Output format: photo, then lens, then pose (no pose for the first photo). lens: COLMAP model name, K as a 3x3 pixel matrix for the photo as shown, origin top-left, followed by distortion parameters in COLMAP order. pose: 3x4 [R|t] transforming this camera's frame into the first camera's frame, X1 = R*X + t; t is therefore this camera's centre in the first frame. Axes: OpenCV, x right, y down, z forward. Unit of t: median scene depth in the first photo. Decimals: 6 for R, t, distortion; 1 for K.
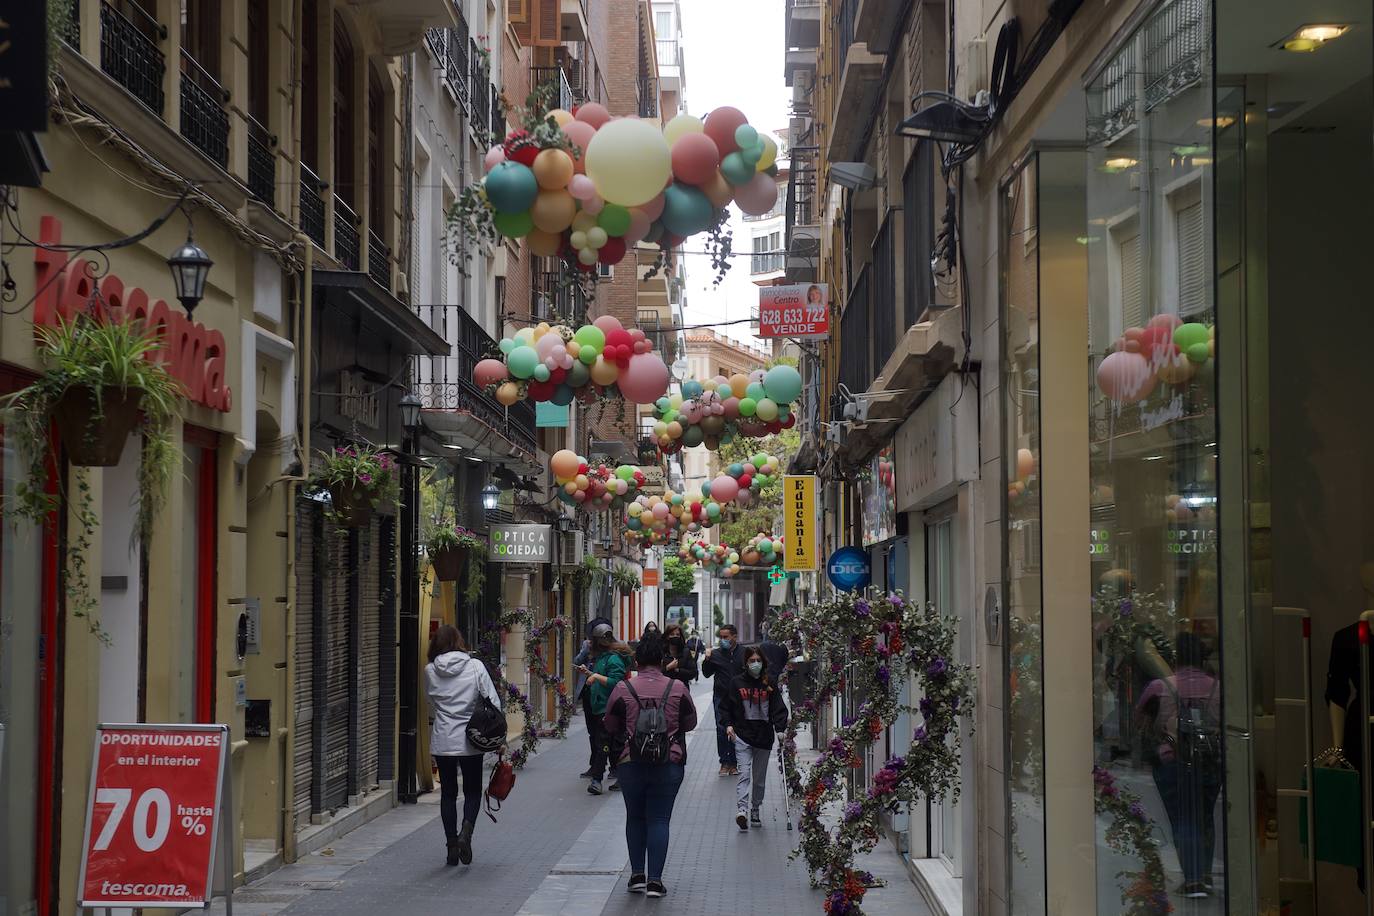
lens RADIAL K [[2149.9, 0, 687.0], [0, 2149.9, 458.0], [0, 0, 1]] dist [0.138259, -0.015938]
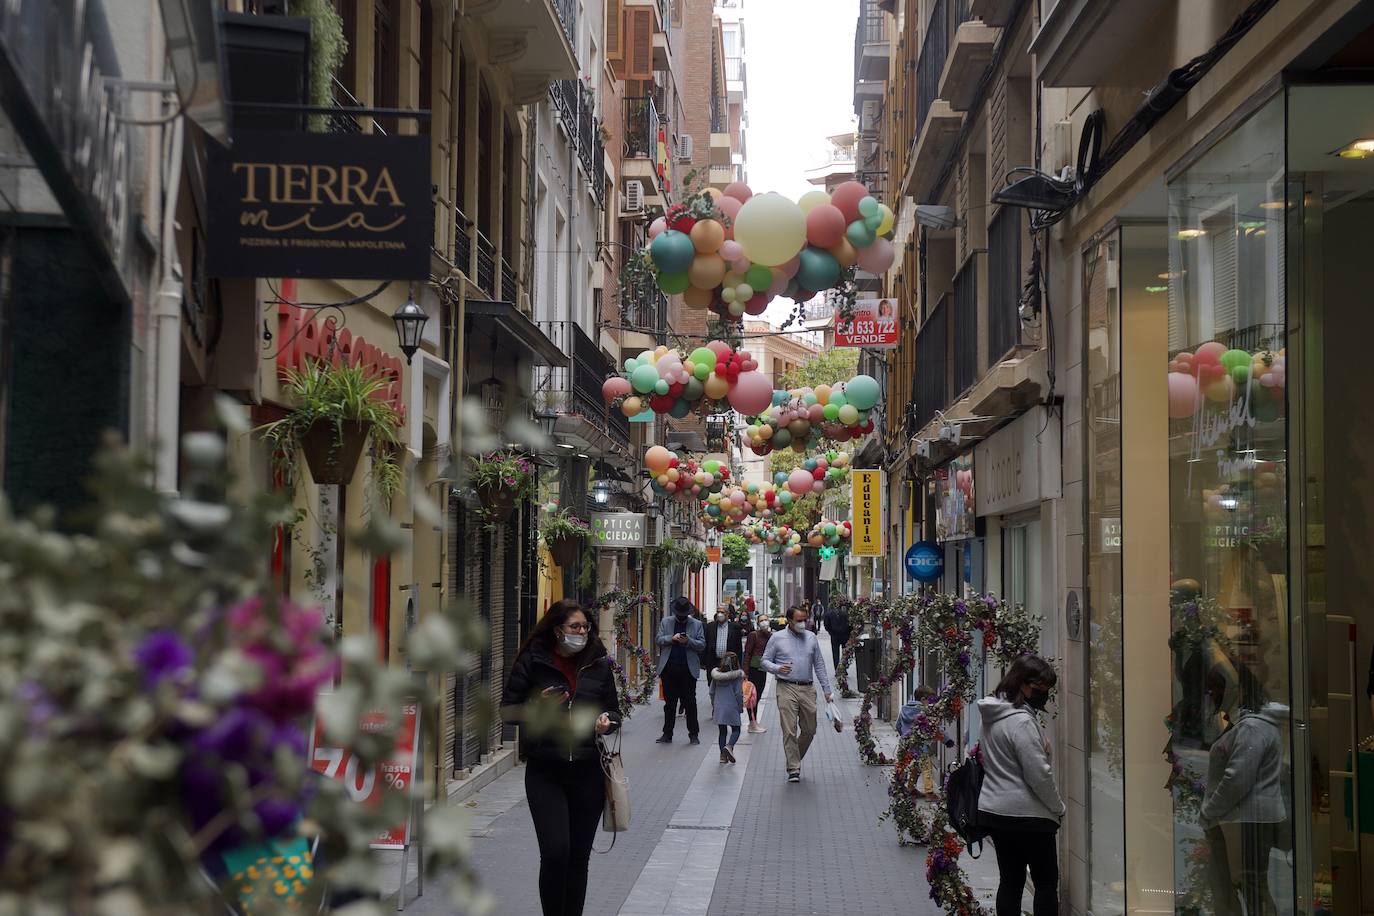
lens RADIAL K [[2069.7, 0, 609.2], [0, 2069.7, 413.5], [0, 0, 1]] dist [0.115924, 0.069992]
pose [[0.998663, 0.008240, -0.051030, -0.034221], [-0.008547, 0.999947, -0.005790, -0.017853], [0.050979, 0.006218, 0.998680, -0.090098]]
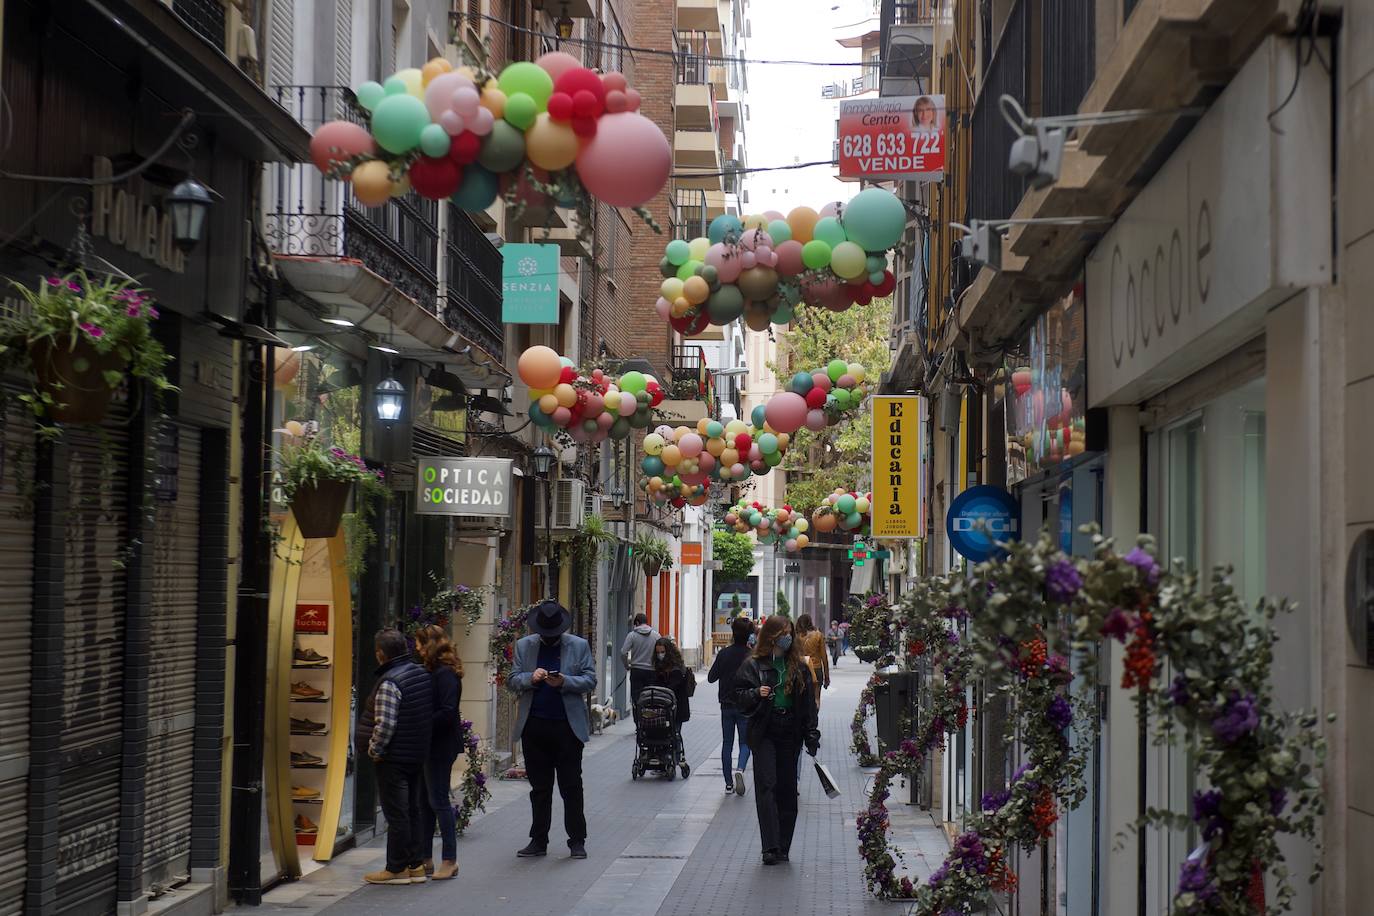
lens RADIAL K [[2372.6, 0, 790.5], [0, 2372.6, 419.2], [0, 0, 1]] dist [0.132333, -0.135794]
pose [[0.999824, 0.014675, 0.011678, 0.014503], [-0.014599, 0.999872, -0.006612, 0.027957], [-0.011773, 0.006440, 0.999910, 0.349051]]
